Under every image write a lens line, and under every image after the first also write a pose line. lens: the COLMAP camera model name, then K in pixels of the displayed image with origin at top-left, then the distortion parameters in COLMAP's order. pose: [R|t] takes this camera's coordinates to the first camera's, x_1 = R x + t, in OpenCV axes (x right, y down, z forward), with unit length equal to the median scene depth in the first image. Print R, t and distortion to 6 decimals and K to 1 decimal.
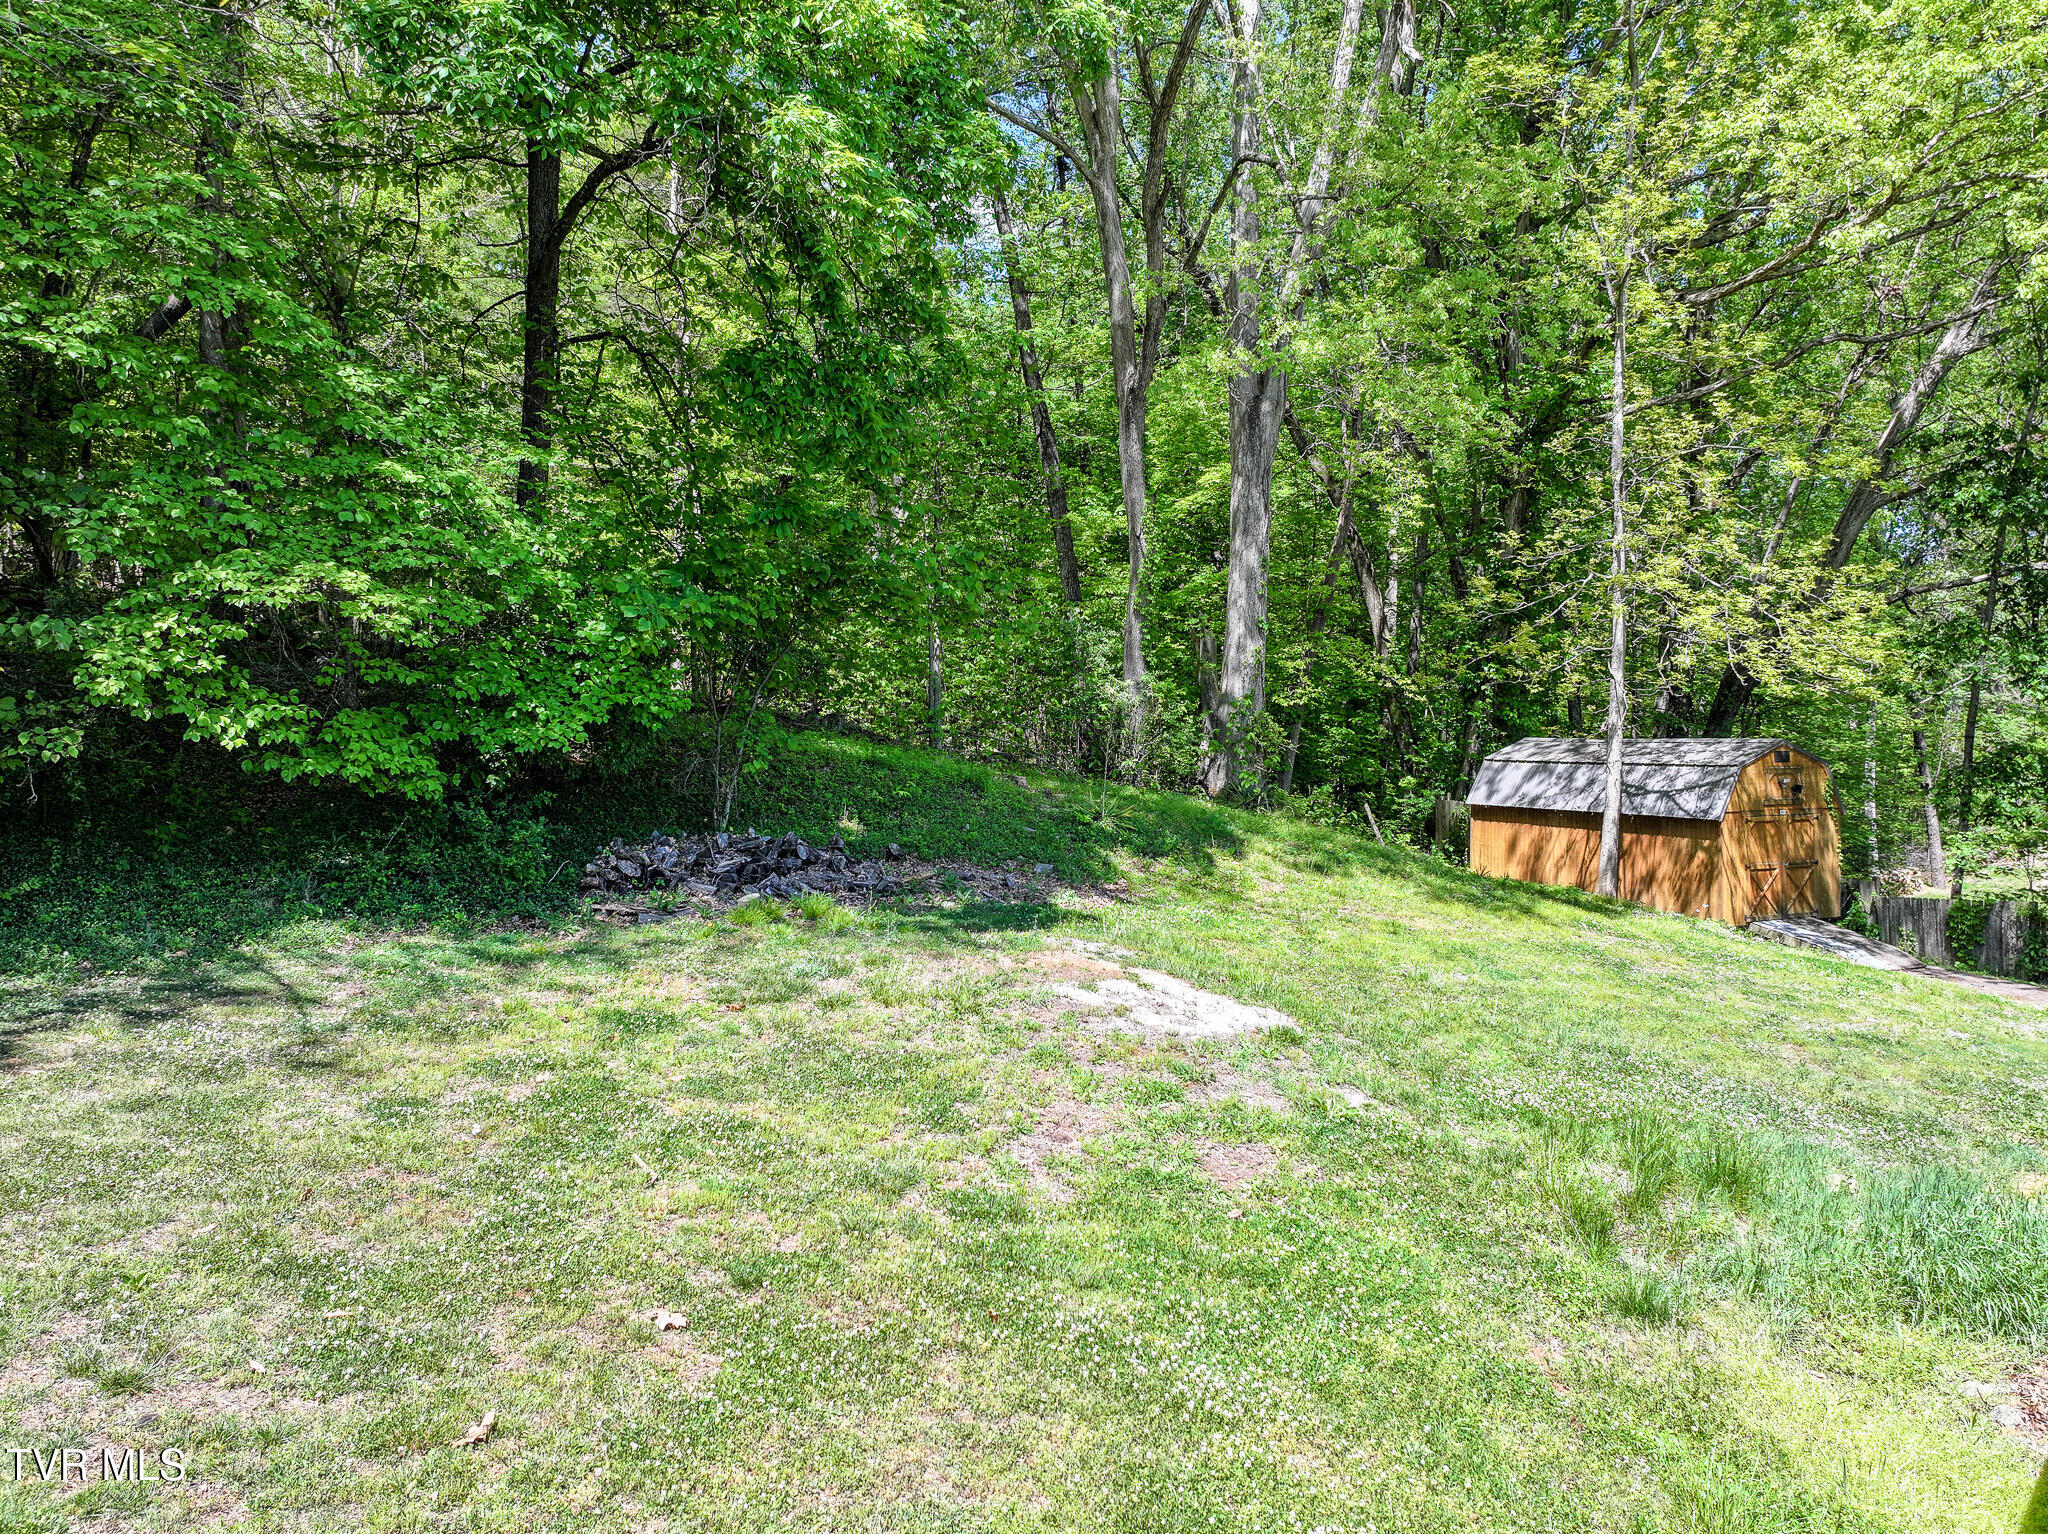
lens RADIAL K [[1451.8, 0, 1032.8], [0, 1451.8, 761.7], [0, 0, 1]] dist [0.008540, 0.001457]
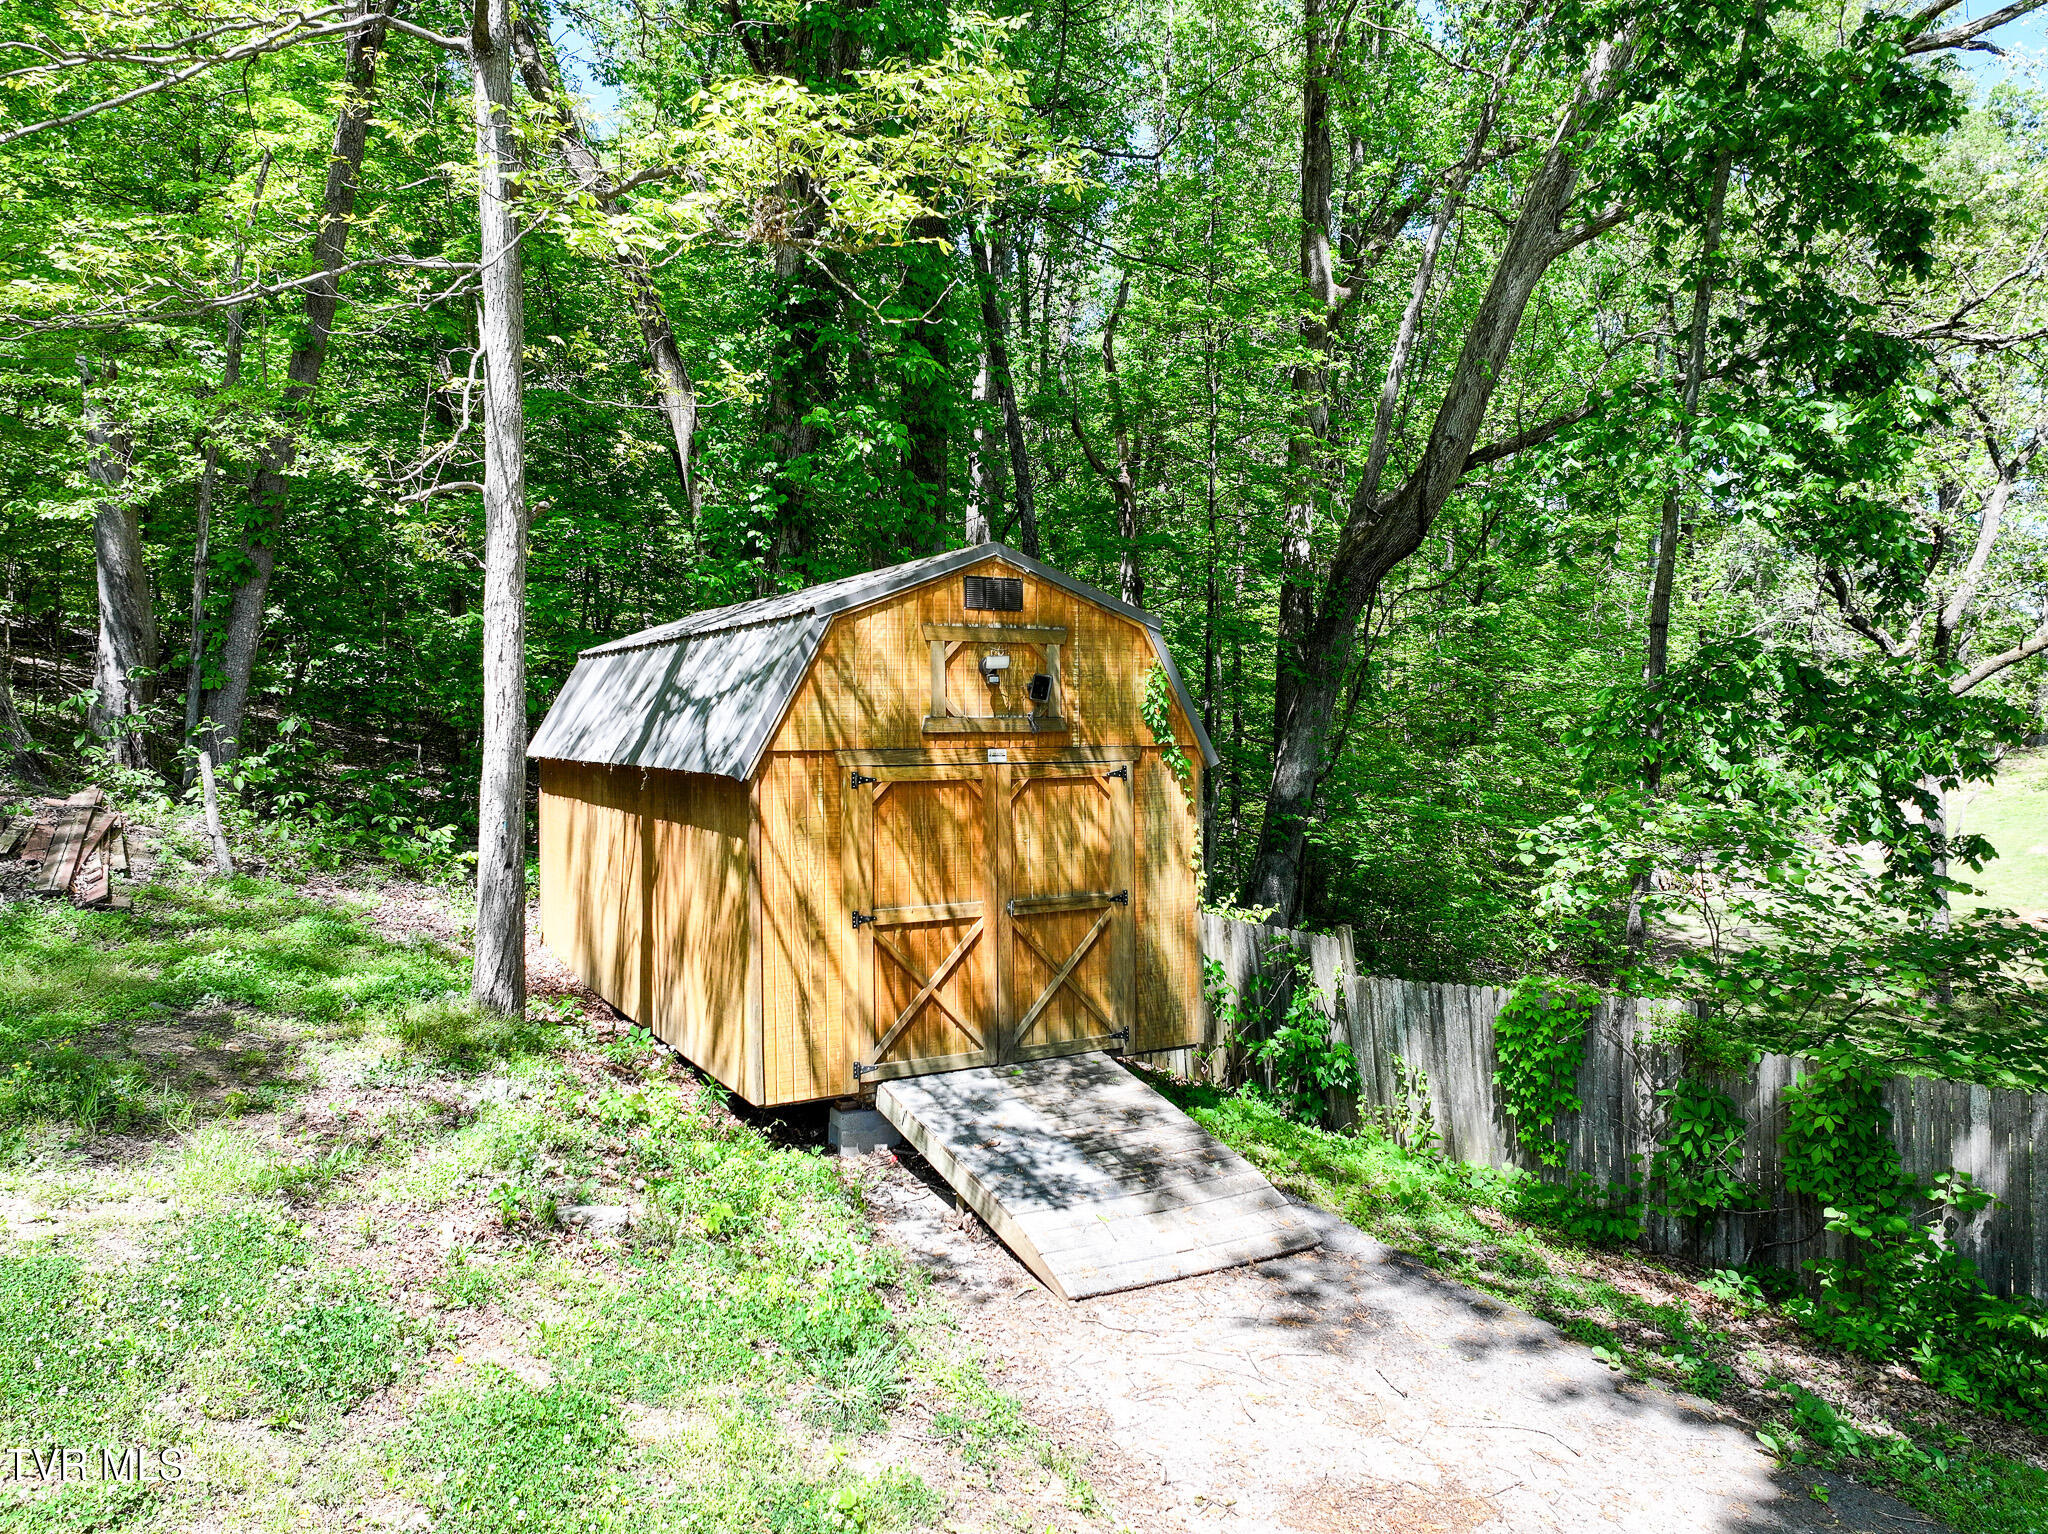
lens RADIAL K [[1451.8, 0, 1025.4], [0, 1451.8, 761.8], [0, 0, 1]] dist [0.008540, 0.001457]
pose [[0.997722, -0.000209, 0.067466, 0.486381], [-0.000167, 0.999985, 0.005560, 0.033280], [-0.067466, -0.005558, 0.997706, 0.638575]]
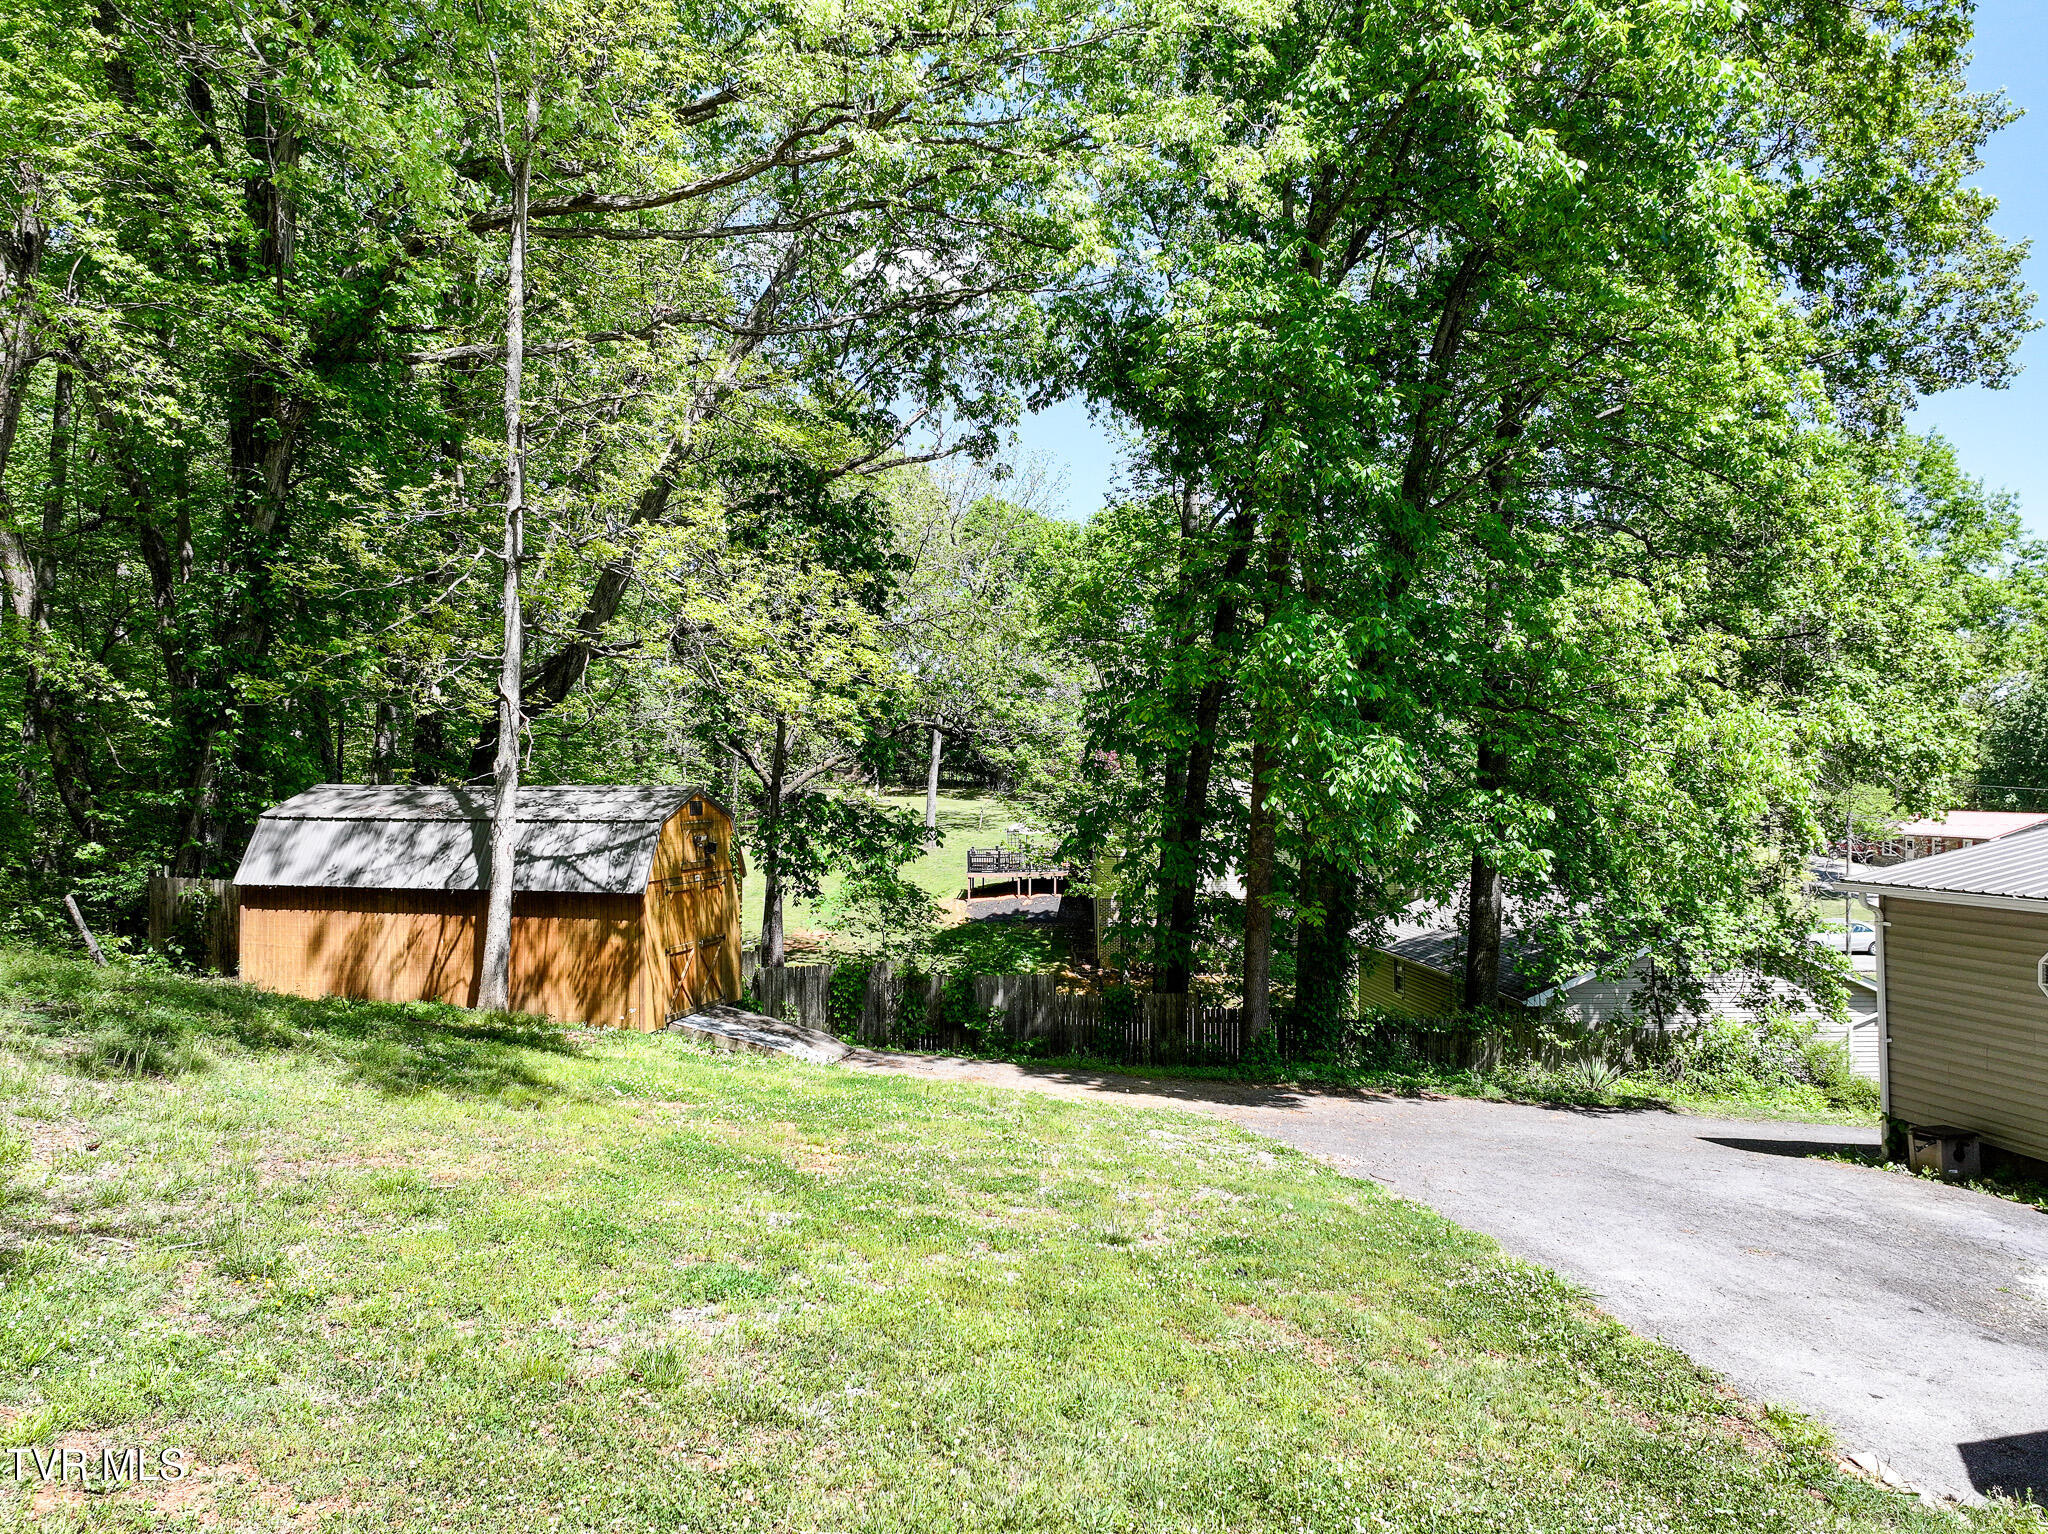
lens RADIAL K [[1451.8, 0, 1033.7], [0, 1451.8, 764.3], [0, 0, 1]] dist [0.008540, 0.001457]
pose [[0.617562, 0.012242, 0.786427, 0.002312], [0.012155, 0.999611, -0.025106, -0.005118], [-0.786428, 0.025063, 0.617173, 0.353303]]
